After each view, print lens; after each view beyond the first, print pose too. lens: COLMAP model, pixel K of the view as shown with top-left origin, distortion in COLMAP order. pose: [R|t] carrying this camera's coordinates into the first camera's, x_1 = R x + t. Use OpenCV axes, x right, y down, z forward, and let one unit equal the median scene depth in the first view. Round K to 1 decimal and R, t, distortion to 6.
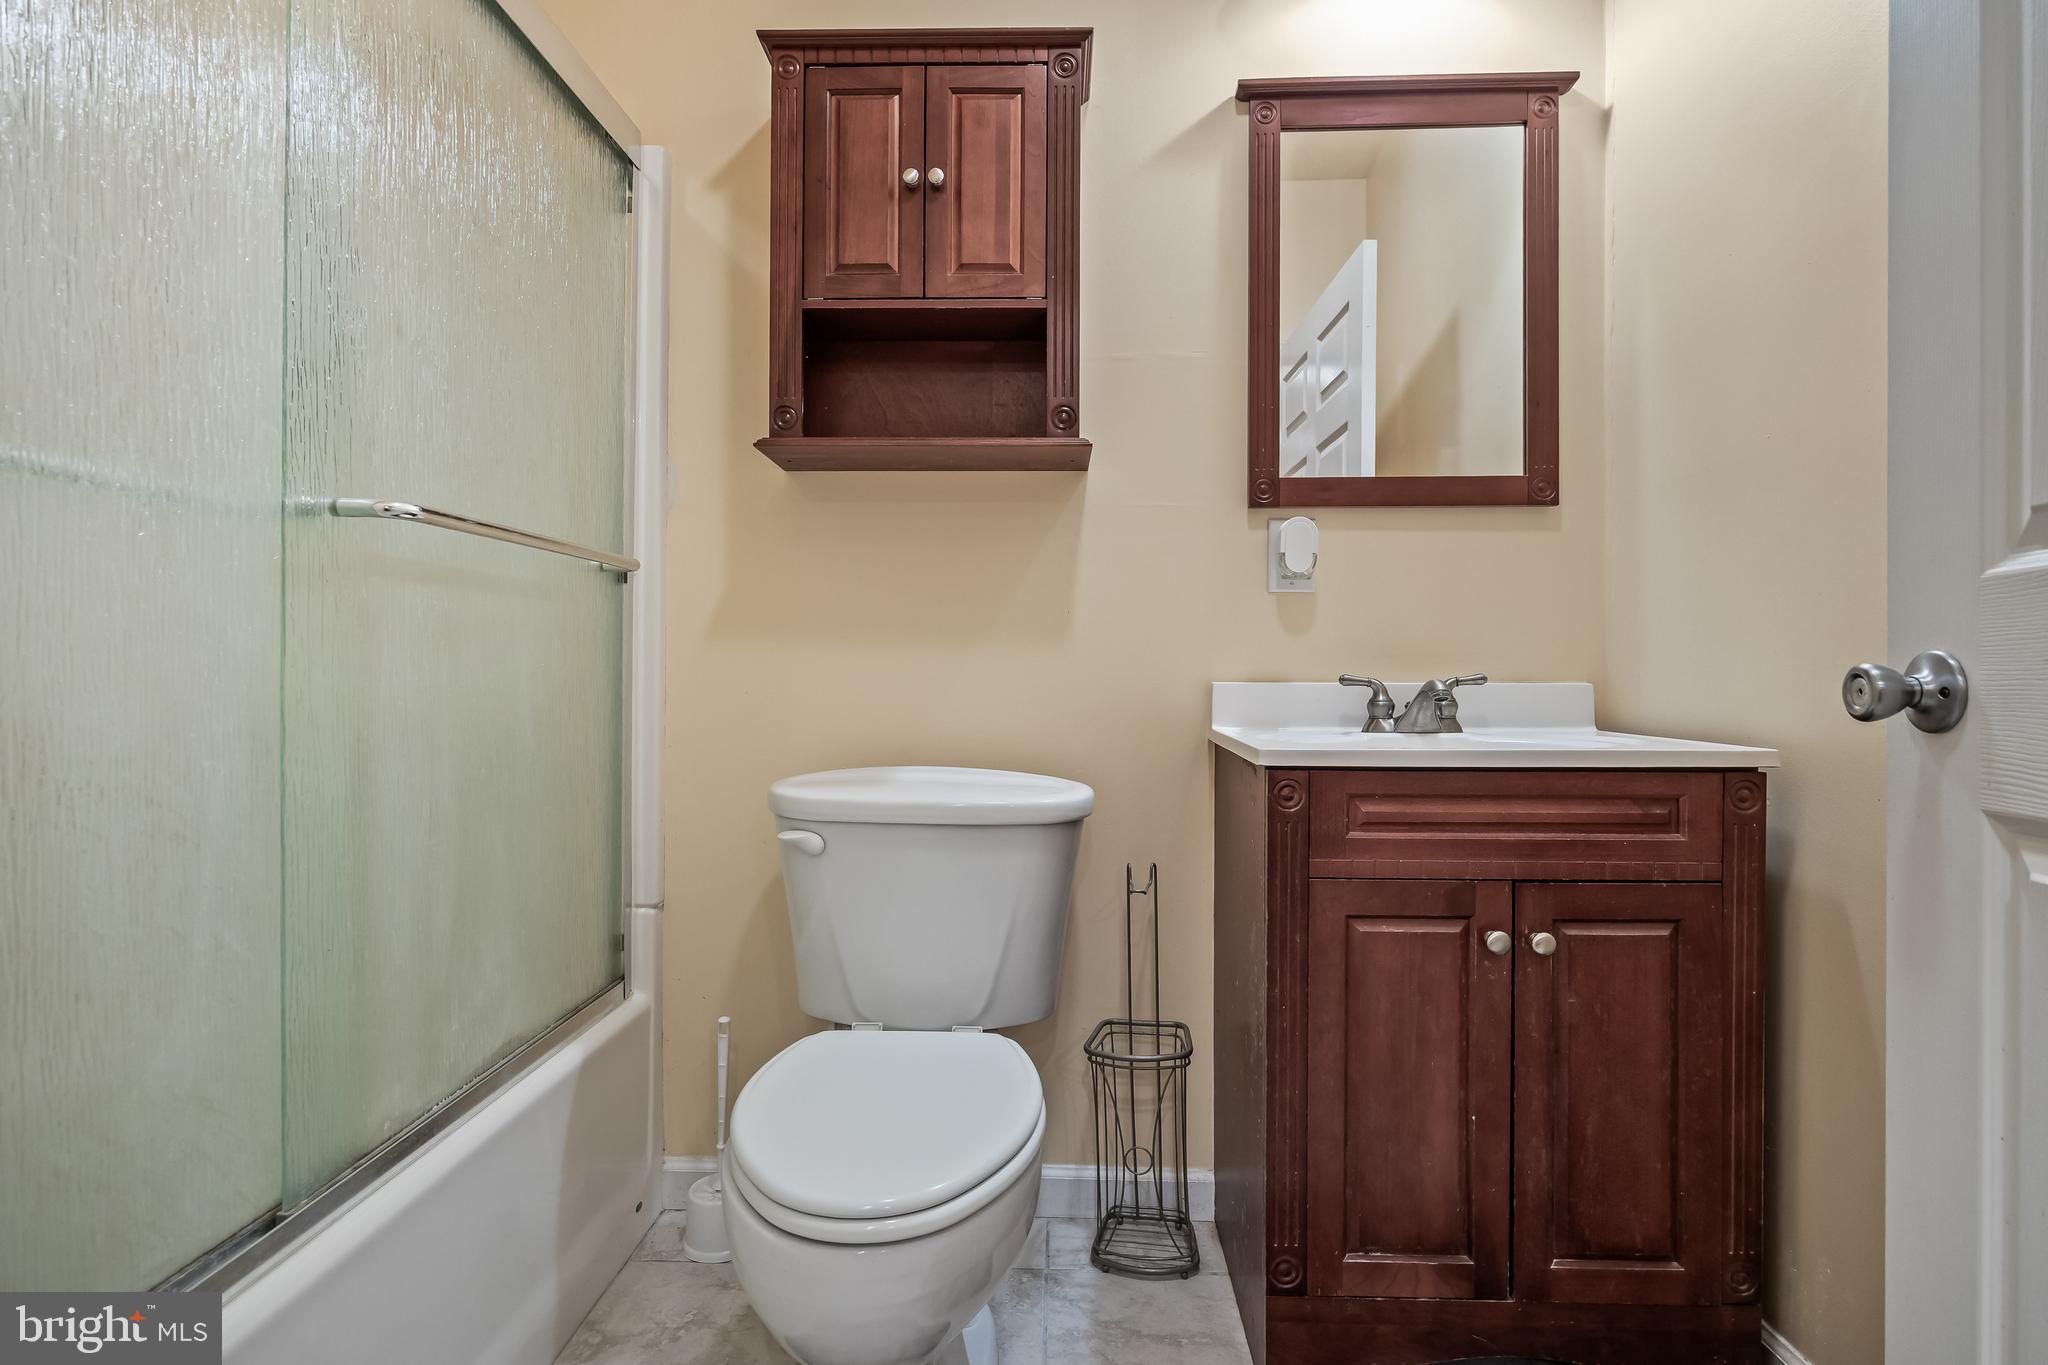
lens RADIAL K [[982.2, 0, 1033.3], [0, 982.2, 700.8], [0, 0, 1]] dist [-0.014660, 0.000009]
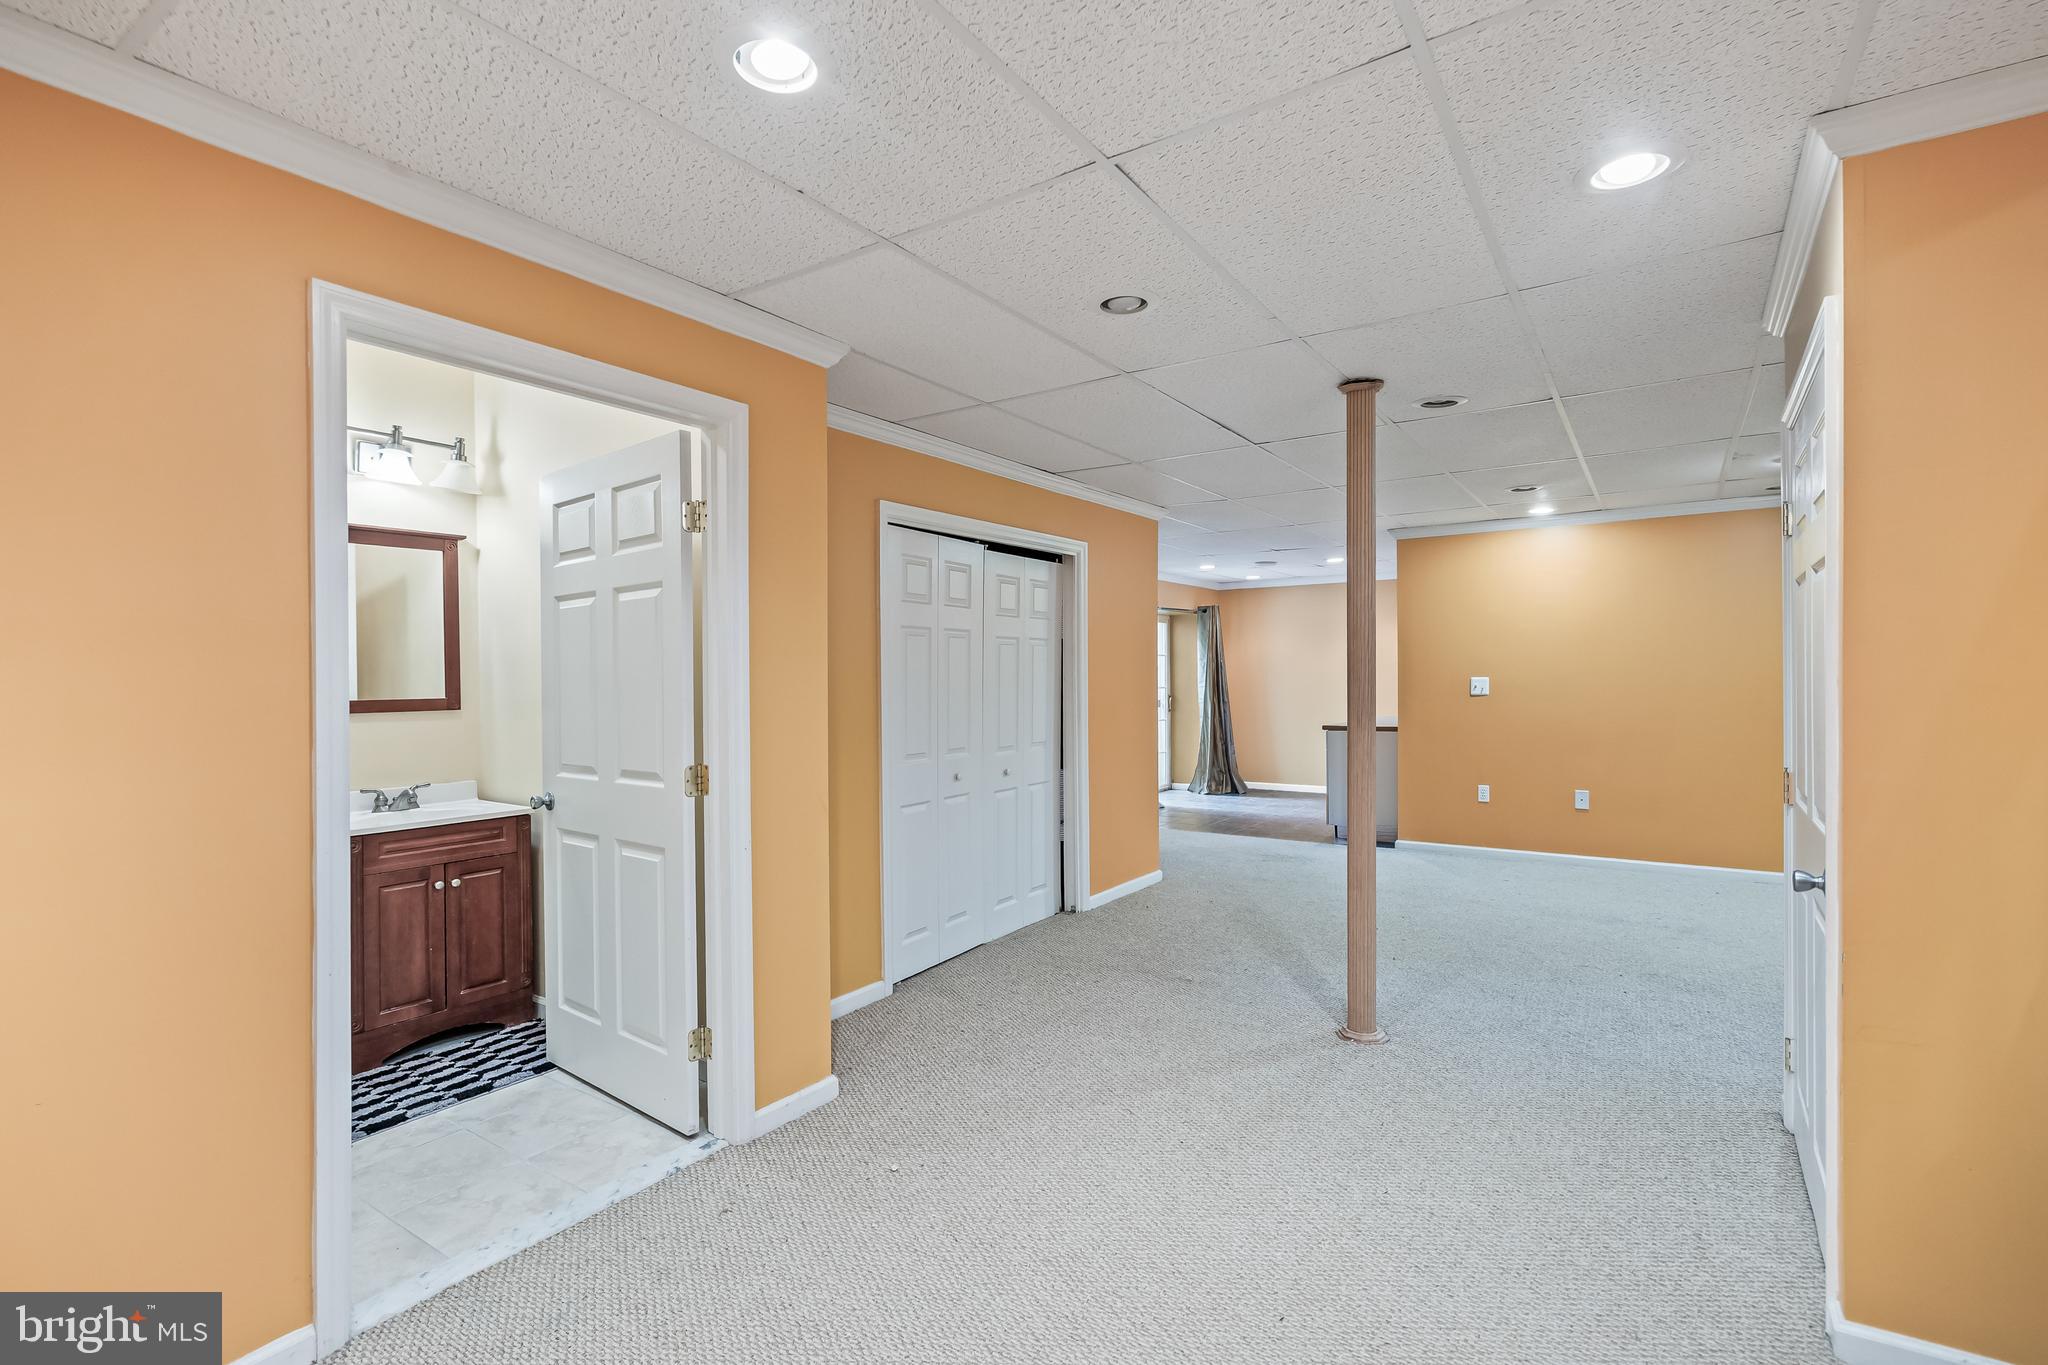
lens RADIAL K [[959.5, 0, 1024.0], [0, 959.5, 682.5], [0, 0, 1]] dist [0.043072, 0.000181]
pose [[0.535598, -0.010324, 0.844410, -1.024696], [0.022190, 0.999752, -0.001851, -0.308840], [-0.844181, 0.019729, 0.535694, -2.007463]]
